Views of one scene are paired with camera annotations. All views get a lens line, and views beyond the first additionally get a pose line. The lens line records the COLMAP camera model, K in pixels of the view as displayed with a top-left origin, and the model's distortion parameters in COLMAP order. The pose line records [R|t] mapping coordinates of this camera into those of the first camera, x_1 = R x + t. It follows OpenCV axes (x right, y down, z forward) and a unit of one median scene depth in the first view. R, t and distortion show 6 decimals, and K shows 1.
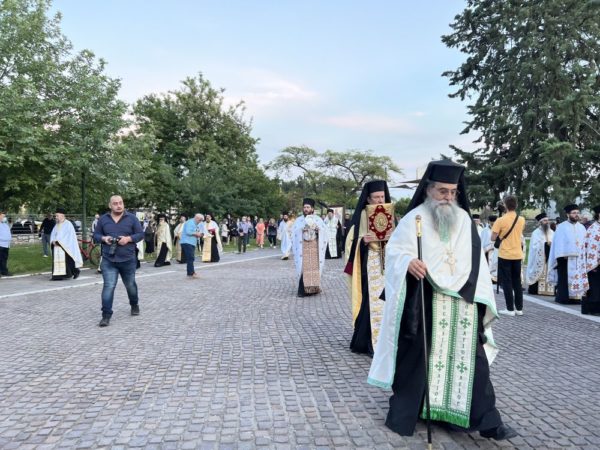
lens RADIAL K [[446.9, 0, 300.6], [0, 446.9, 223.7], [0, 0, 1]] dist [0.052267, -0.059492]
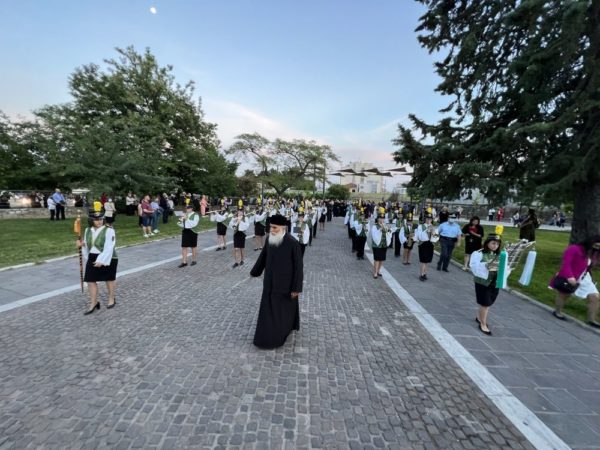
lens RADIAL K [[238.6, 0, 300.0], [0, 238.6, 222.5], [0, 0, 1]] dist [-0.001983, 0.000569]
pose [[0.995414, 0.024997, 0.092335, 0.067568], [-0.035290, 0.993128, 0.111584, -0.018522], [-0.088911, -0.114330, 0.989456, 0.352611]]
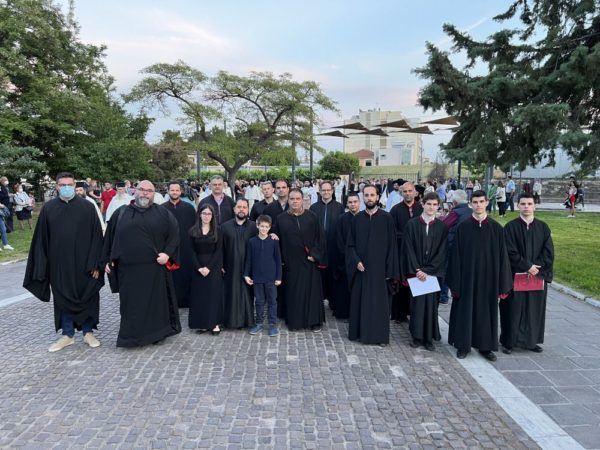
lens RADIAL K [[446.9, 0, 300.6], [0, 446.9, 223.7], [0, 0, 1]] dist [0.052267, -0.059492]
pose [[0.987955, -0.019949, 0.153453, 0.069977], [0.003888, 0.994542, 0.104264, -0.015523], [-0.154695, -0.102411, 0.982640, 0.332996]]
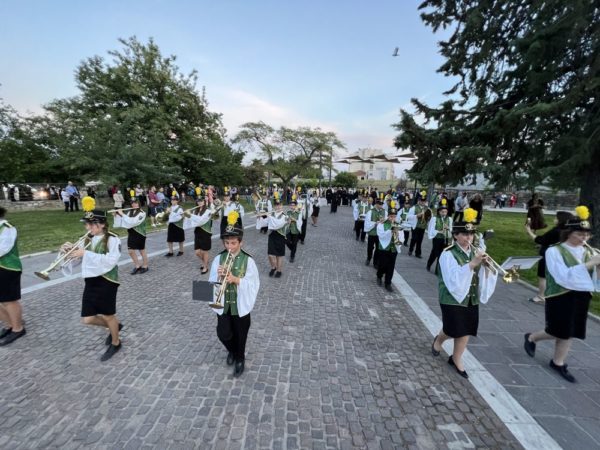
lens RADIAL K [[238.6, 0, 300.0], [0, 238.6, 222.5], [0, 0, 1]] dist [-0.001983, 0.000569]
pose [[0.998442, 0.009372, 0.055003, 0.075310], [-0.018036, 0.987079, 0.159219, -0.018341], [-0.052800, -0.159963, 0.985710, 0.348367]]
